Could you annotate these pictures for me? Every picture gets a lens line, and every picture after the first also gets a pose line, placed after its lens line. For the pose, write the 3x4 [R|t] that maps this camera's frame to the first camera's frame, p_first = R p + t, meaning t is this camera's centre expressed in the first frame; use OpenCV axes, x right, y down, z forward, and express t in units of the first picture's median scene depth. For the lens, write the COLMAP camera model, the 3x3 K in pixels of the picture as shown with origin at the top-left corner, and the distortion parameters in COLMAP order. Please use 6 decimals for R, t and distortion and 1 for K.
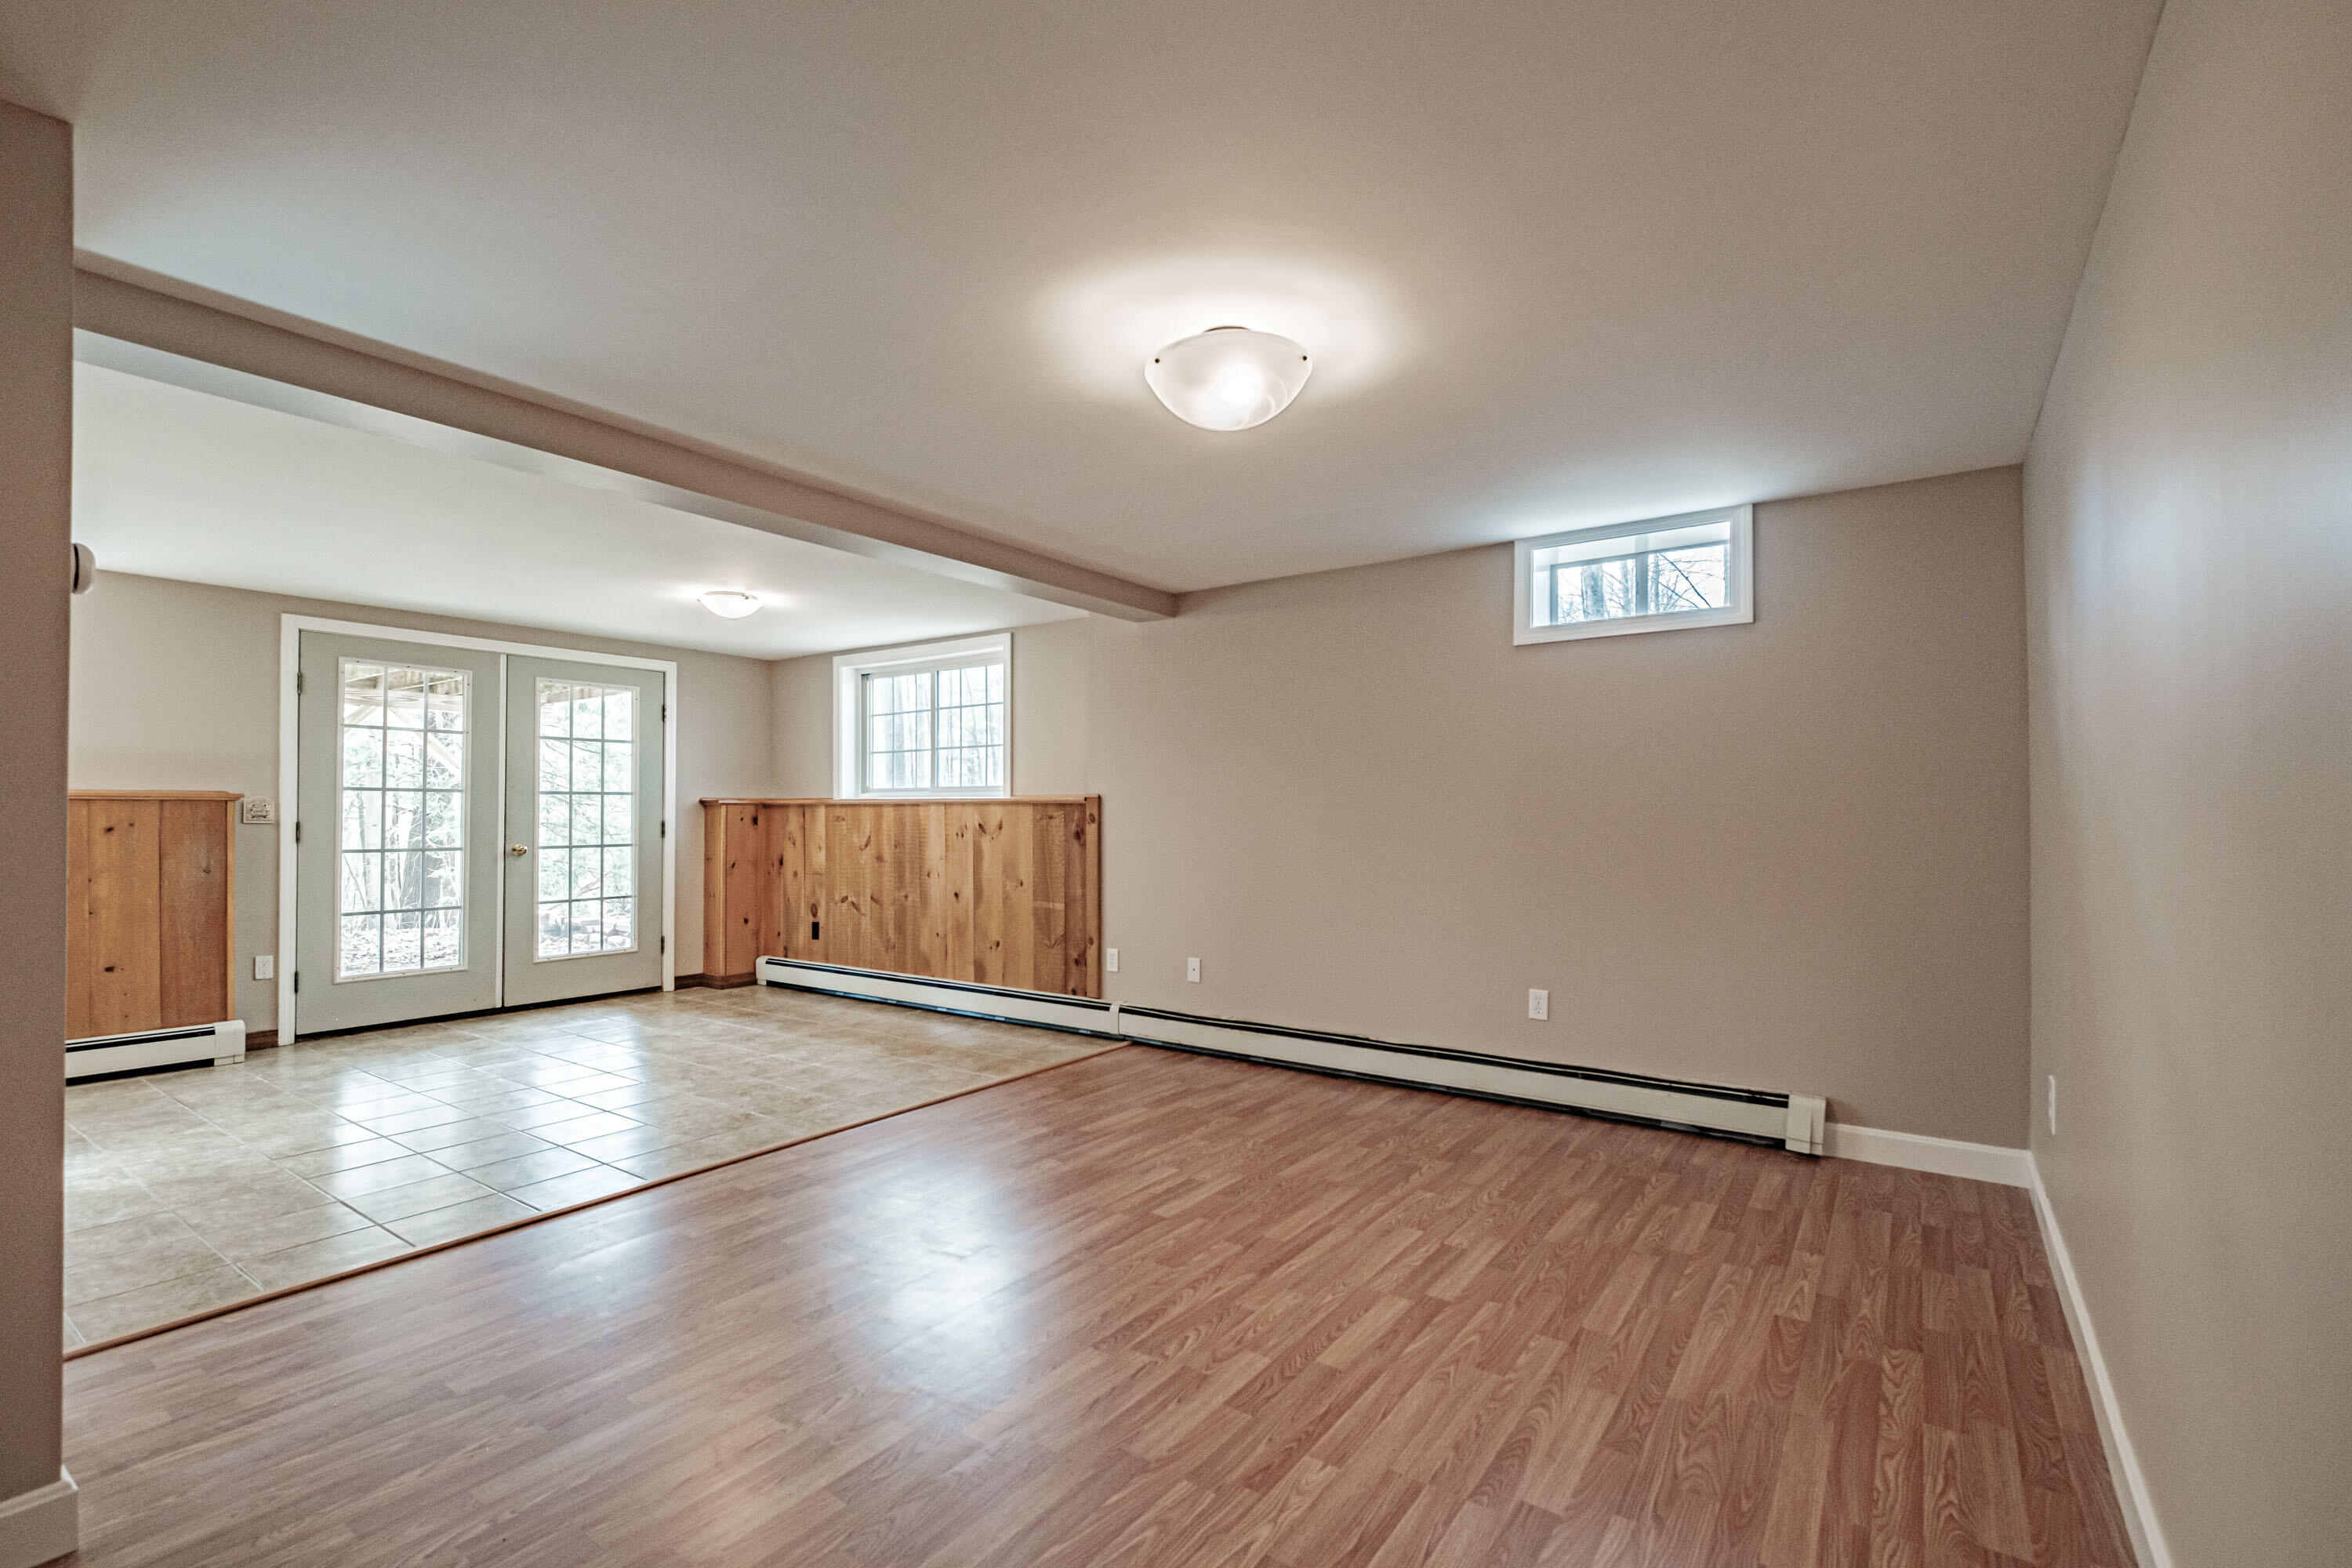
lens RADIAL K [[1050.0, 0, 1175.6], [0, 1050.0, 803.0], [0, 0, 1]] dist [-0.000368, -0.000340]
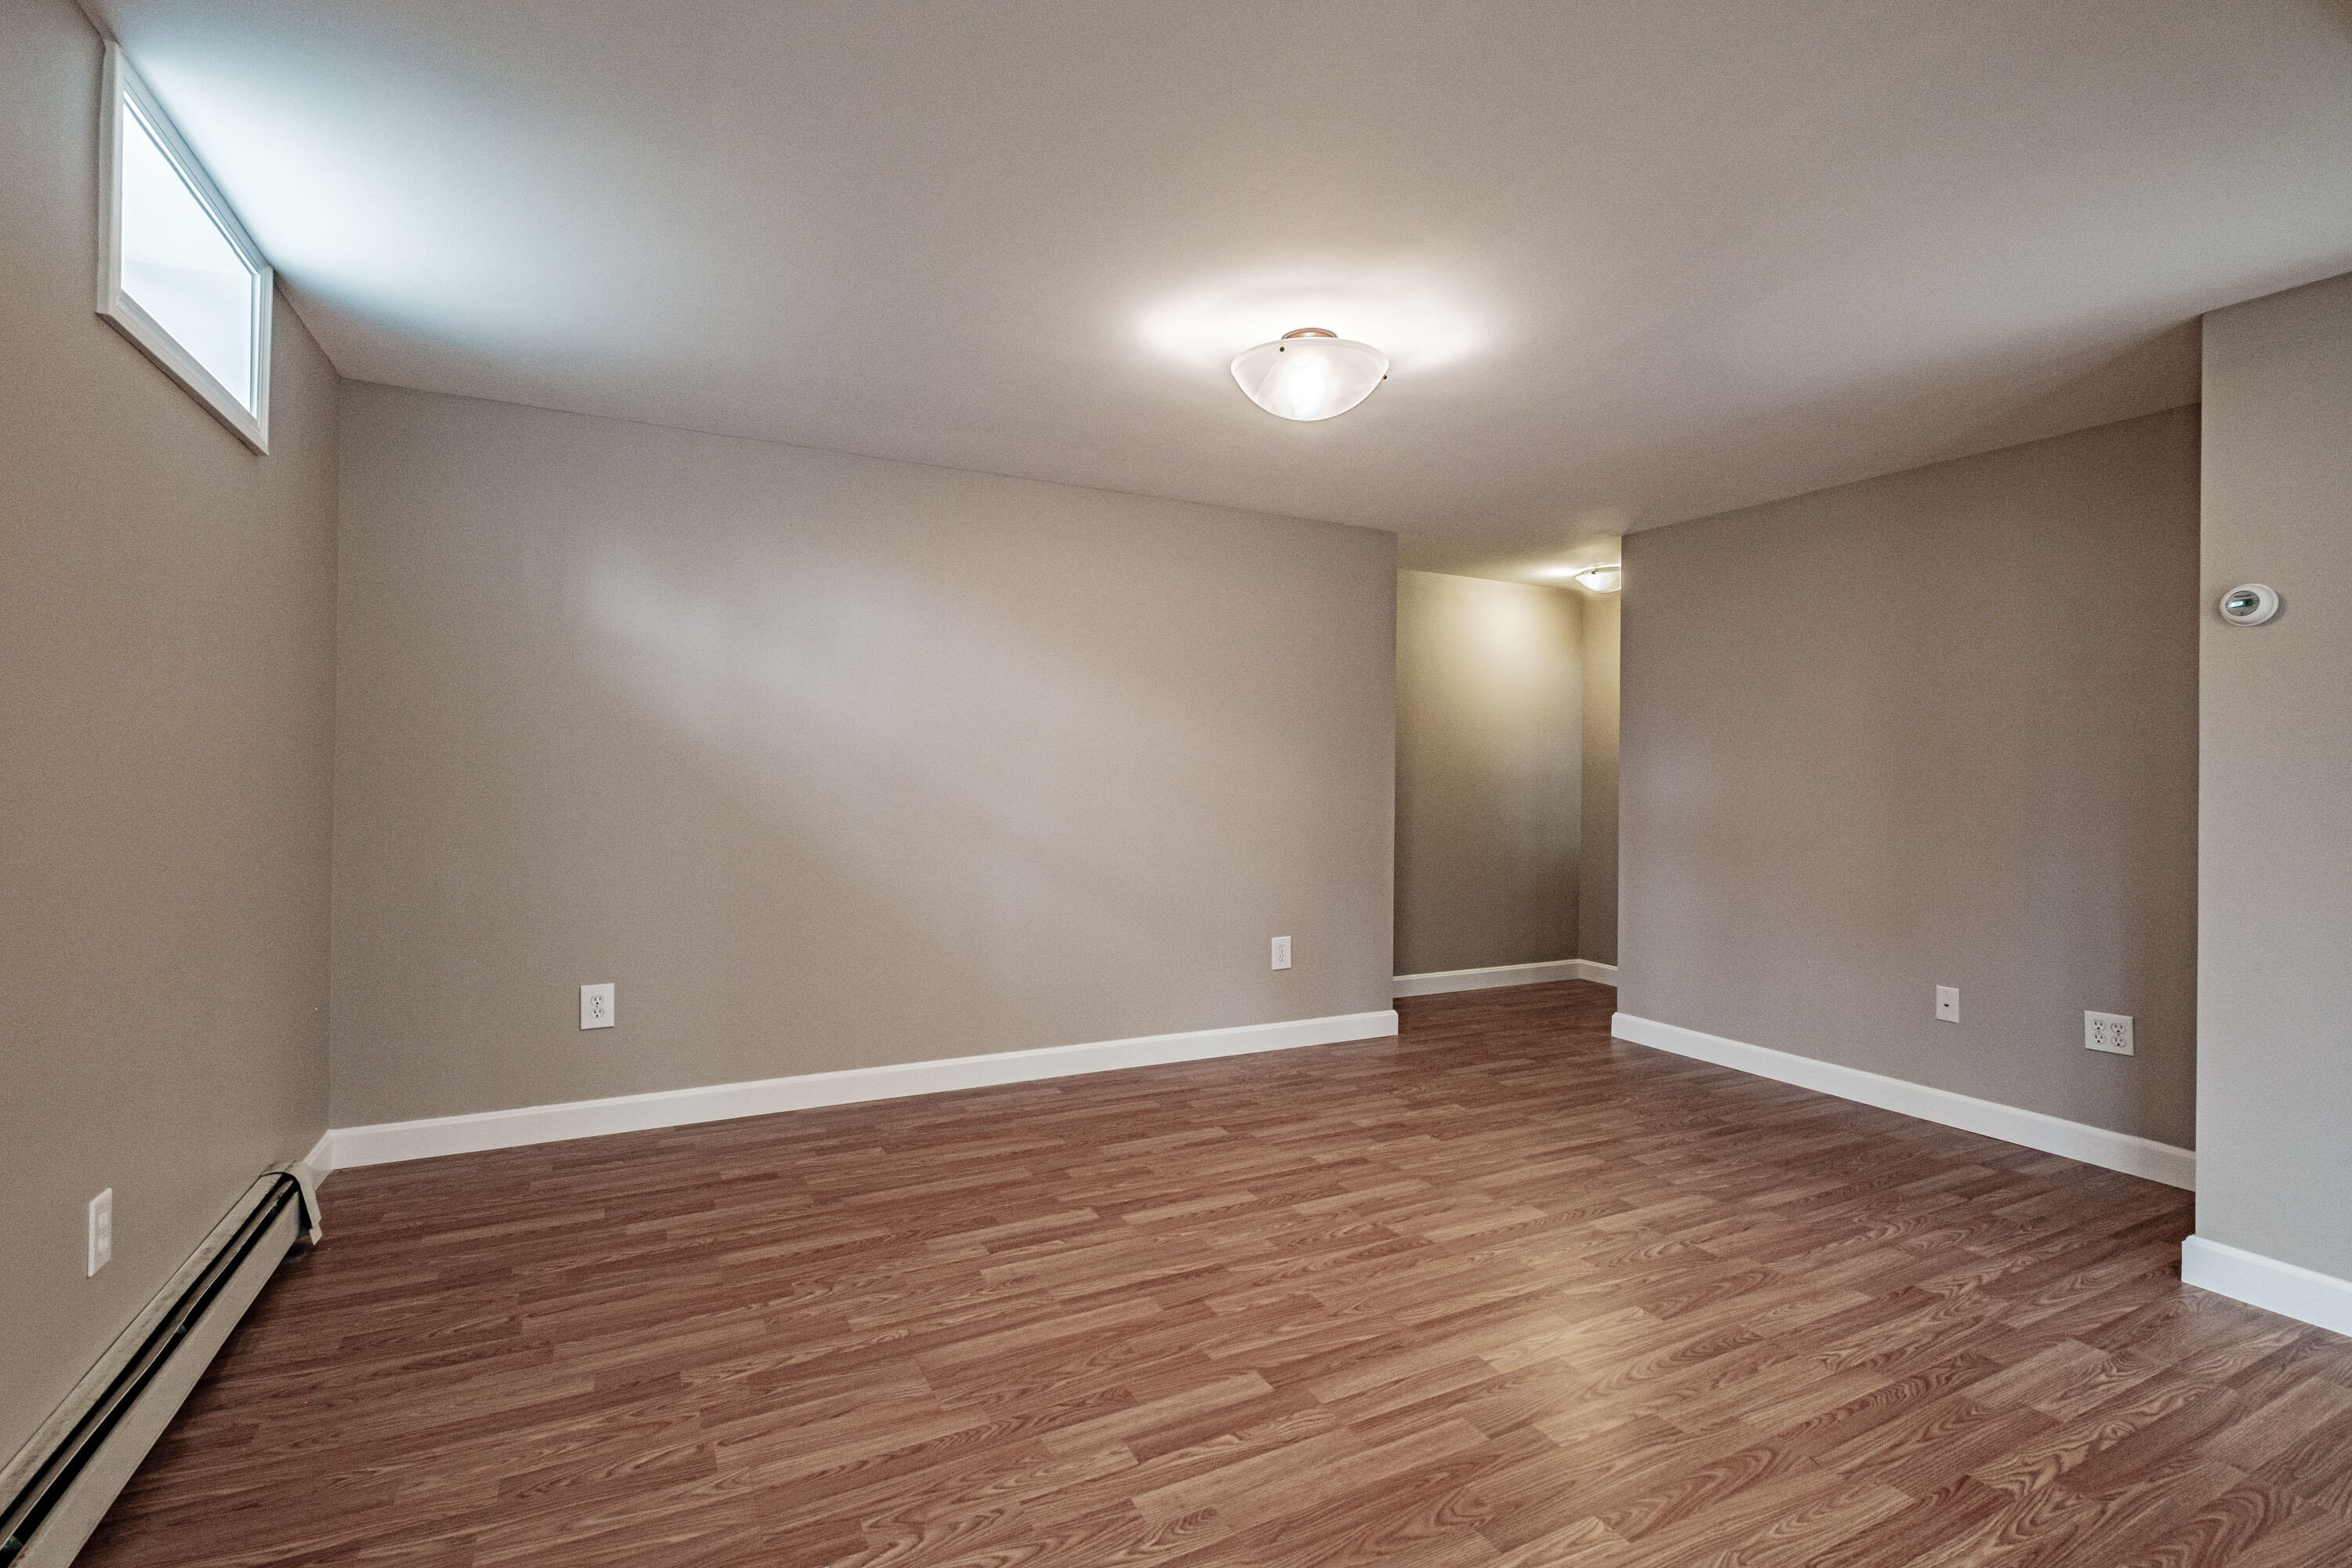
lens RADIAL K [[1050.0, 0, 1172.4], [0, 1050.0, 775.5], [0, 0, 1]] dist [-0.000368, -0.000340]
pose [[-0.886223, -0.009502, 0.463161, -0.136134], [-0.015610, 0.999834, -0.009357, 0.015201], [-0.462996, -0.015523, -0.886225, 0.840561]]
